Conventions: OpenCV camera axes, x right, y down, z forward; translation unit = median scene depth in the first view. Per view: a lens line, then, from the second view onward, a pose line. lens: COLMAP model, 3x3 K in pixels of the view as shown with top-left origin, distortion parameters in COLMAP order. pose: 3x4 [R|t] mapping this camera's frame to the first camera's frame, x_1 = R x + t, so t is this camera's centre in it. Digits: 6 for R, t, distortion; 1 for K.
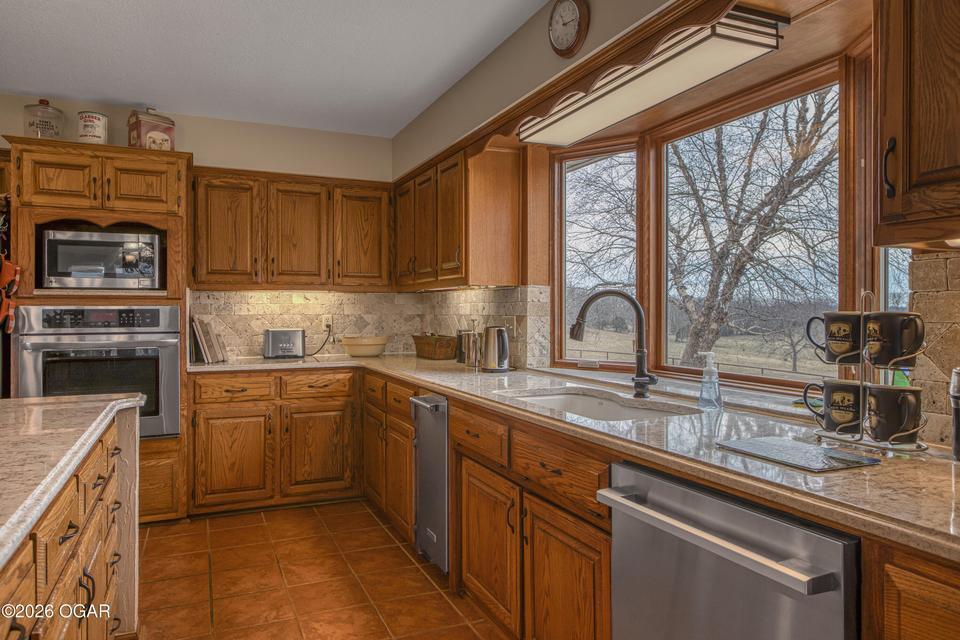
lens RADIAL K [[635.3, 0, 479.1], [0, 635.3, 312.5], [0, 0, 1]] dist [0.002856, -0.001365]
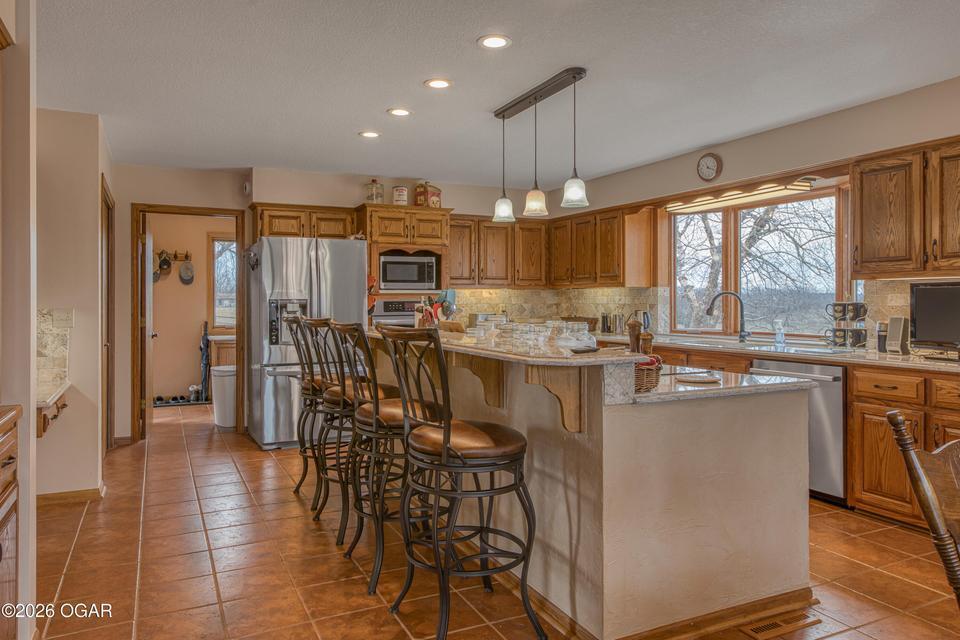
lens RADIAL K [[653.7, 0, 466.3], [0, 653.7, 303.4], [0, 0, 1]] dist [0.002621, 0.001769]
pose [[0.999760, -0.003723, 0.021597, -0.451432], [0.003651, 0.999988, 0.003372, -0.004736], [-0.021609, -0.003292, 0.999761, -0.734104]]
